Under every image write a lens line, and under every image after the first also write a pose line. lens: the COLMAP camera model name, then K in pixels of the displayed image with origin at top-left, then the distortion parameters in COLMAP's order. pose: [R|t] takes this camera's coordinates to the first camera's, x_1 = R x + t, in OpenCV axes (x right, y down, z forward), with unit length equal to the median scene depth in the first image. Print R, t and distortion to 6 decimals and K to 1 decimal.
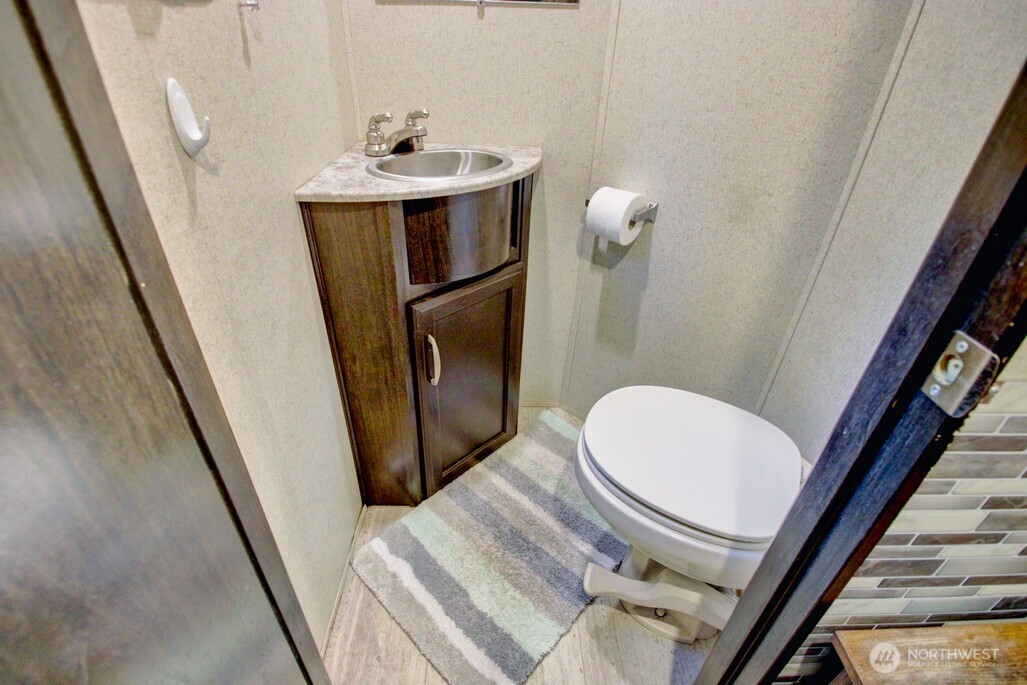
lens RADIAL K [[476.6, 0, 509.8], [0, 476.6, 347.4], [0, 0, 1]] dist [0.010694, -0.022997]
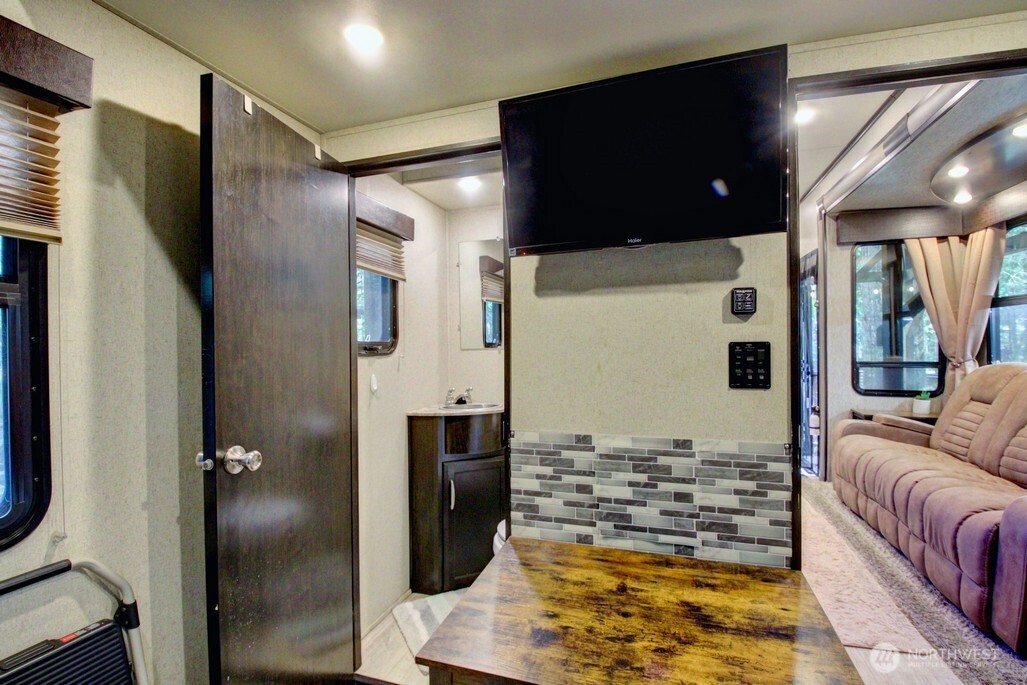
lens RADIAL K [[476.6, 0, 509.8], [0, 476.6, 347.4], [0, 0, 1]] dist [0.010694, -0.022997]
pose [[0.938932, -0.044851, -0.341168, 0.845500], [-0.151248, 0.836767, -0.526256, 0.571674], [0.309081, 0.545720, 0.778883, -0.919411]]
